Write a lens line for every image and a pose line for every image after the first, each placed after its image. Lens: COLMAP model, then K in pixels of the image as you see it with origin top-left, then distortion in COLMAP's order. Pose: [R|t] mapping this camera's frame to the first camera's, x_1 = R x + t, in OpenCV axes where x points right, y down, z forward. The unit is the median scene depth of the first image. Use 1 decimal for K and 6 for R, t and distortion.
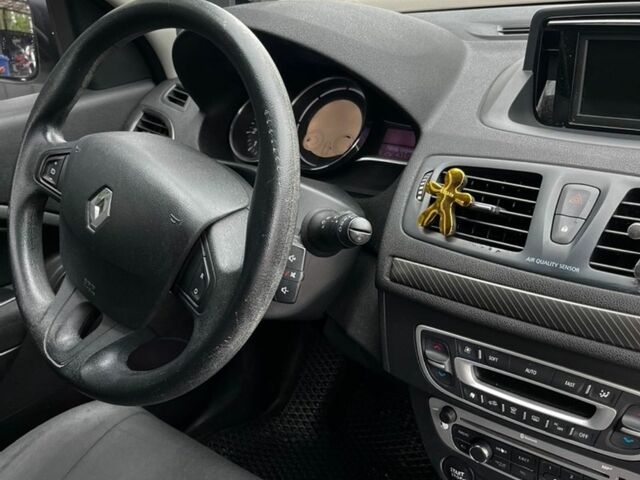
lens RADIAL K [[657.3, 0, 322.7], [0, 657.3, 241.3], [0, 0, 1]] dist [0.020798, 0.000000]
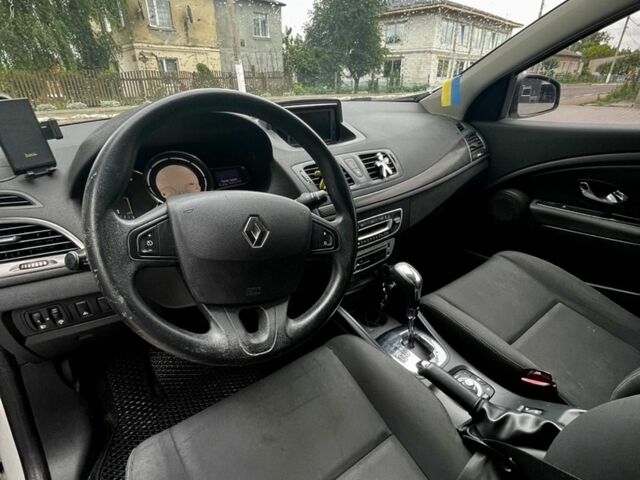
lens RADIAL K [[342.3, 0, 324.6], [0, 342.3, 233.3], [0, 0, 1]] dist [-0.008550, -0.000148]
pose [[0.255031, -0.341496, 0.904622, -1.032556], [0.386313, 0.893632, 0.228438, -0.166983], [-0.886409, 0.291209, 0.359828, 0.626981]]
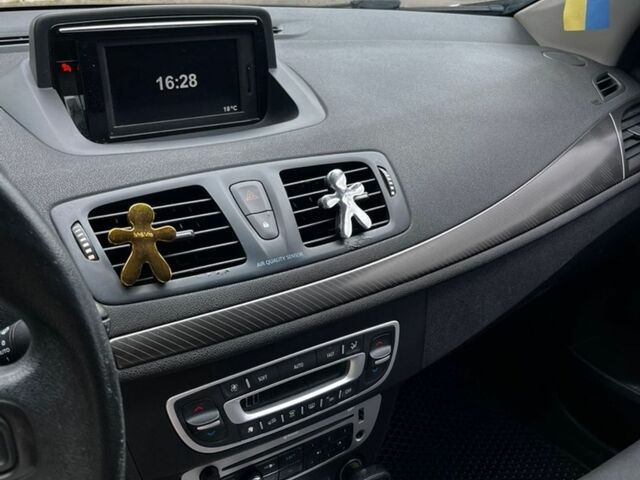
lens RADIAL K [[657.3, 0, 334.8], [0, 657.3, 238.9], [0, 0, 1]] dist [0.020798, 0.000000]
pose [[0.324182, -0.313420, 0.892566, -0.471215], [0.342474, 0.918404, 0.198106, -0.151189], [-0.881826, 0.241458, 0.405068, 0.468930]]
